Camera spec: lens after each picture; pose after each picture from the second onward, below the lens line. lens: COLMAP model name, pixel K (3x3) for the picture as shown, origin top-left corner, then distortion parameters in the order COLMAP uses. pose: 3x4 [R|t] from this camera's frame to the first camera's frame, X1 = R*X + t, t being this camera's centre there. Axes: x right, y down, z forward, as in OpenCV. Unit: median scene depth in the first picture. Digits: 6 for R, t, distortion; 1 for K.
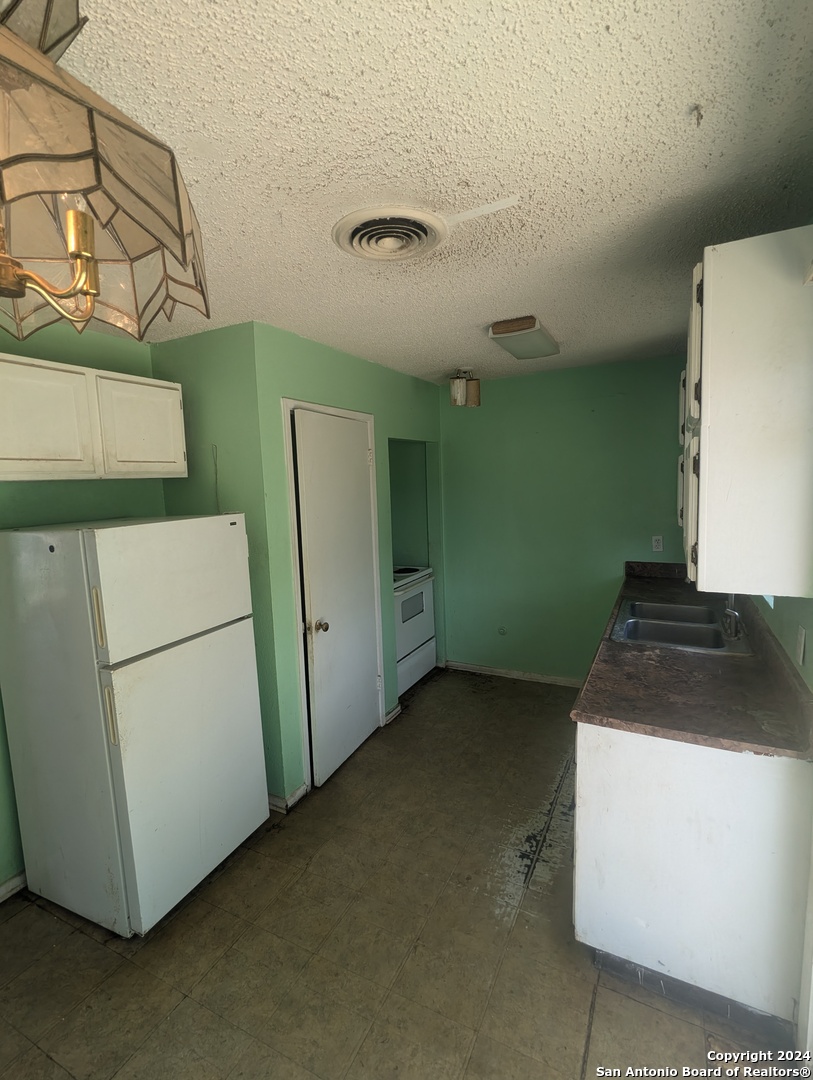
lens RADIAL K [[515.3, 0, 402.5], [0, 515.3, 542.7], [0, 0, 1]] dist [0.001545, 0.000904]
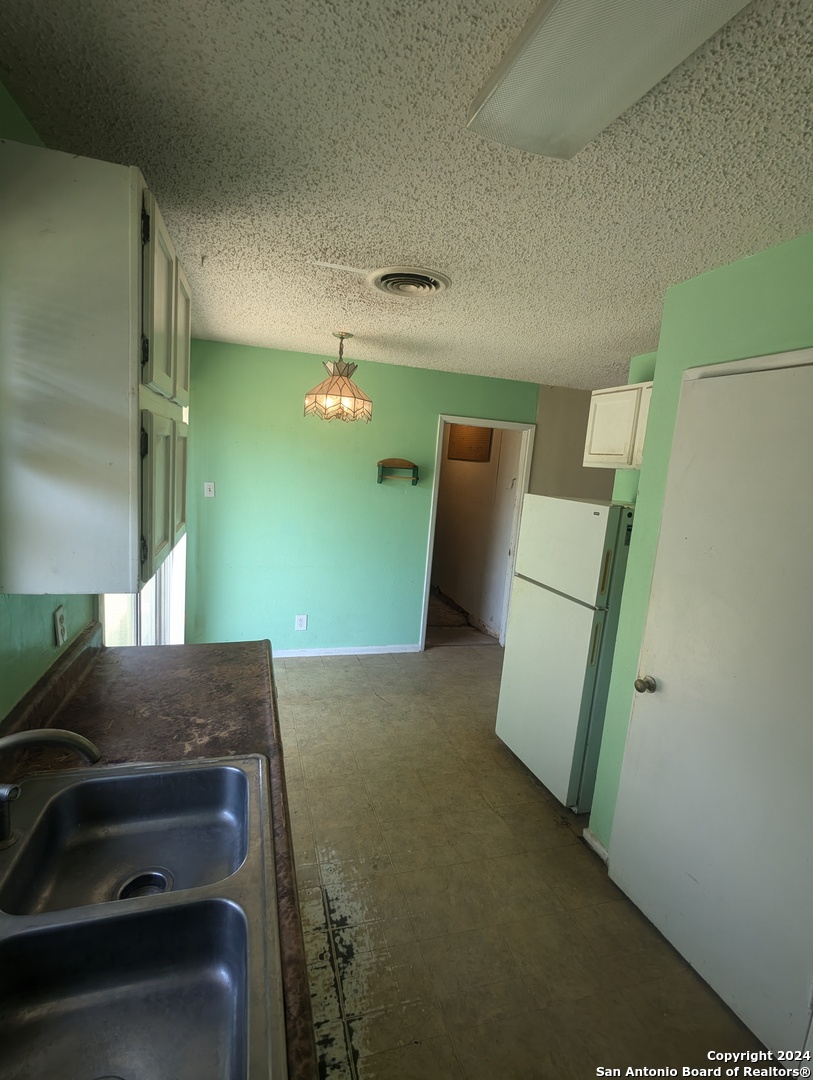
lens RADIAL K [[515.3, 0, 399.8], [0, 515.3, 542.4], [0, 0, 1]] dist [0.001545, 0.000904]
pose [[-0.728483, 0.092566, -0.678781, 0.717724], [-0.131356, 0.953571, 0.271013, -0.224723], [0.672352, 0.286590, -0.682501, 1.545954]]
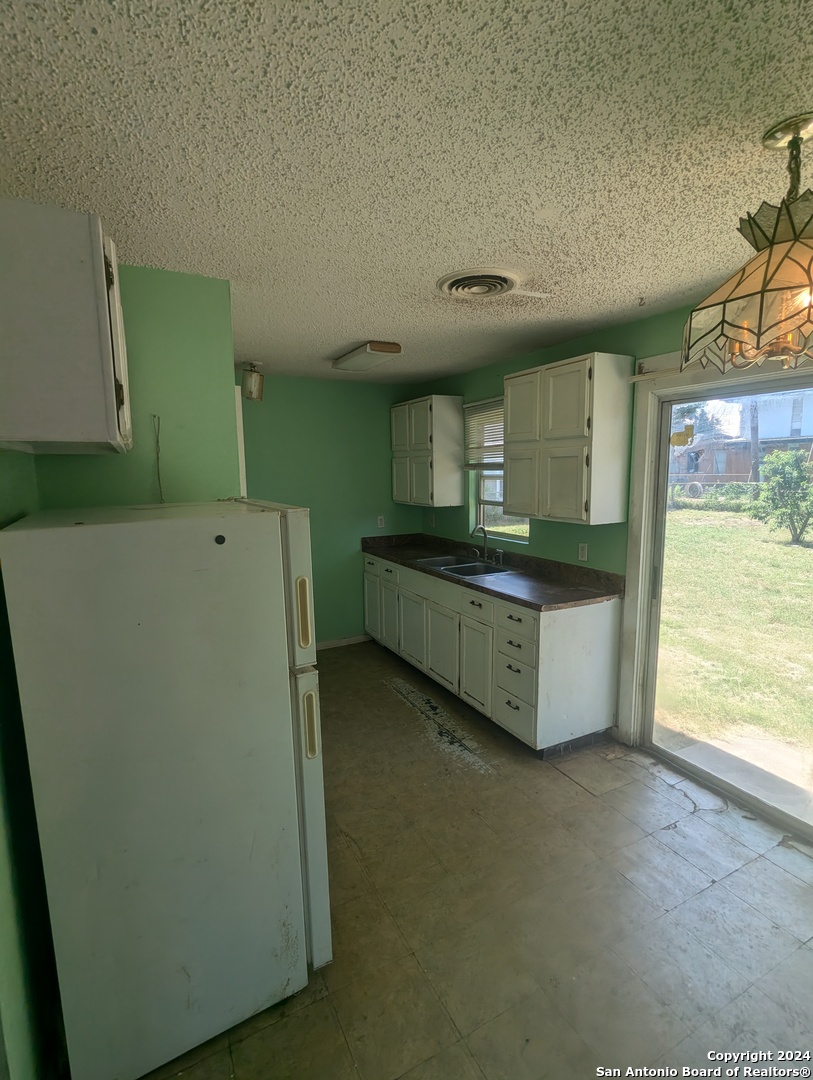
lens RADIAL K [[515.3, 0, 397.3], [0, 515.3, 538.4], [0, 0, 1]] dist [0.001545, 0.000904]
pose [[0.588352, -0.084503, 0.804177, -0.962099], [0.094337, 0.994906, 0.035526, 0.005596], [-0.803083, 0.054961, 0.593327, 0.291439]]
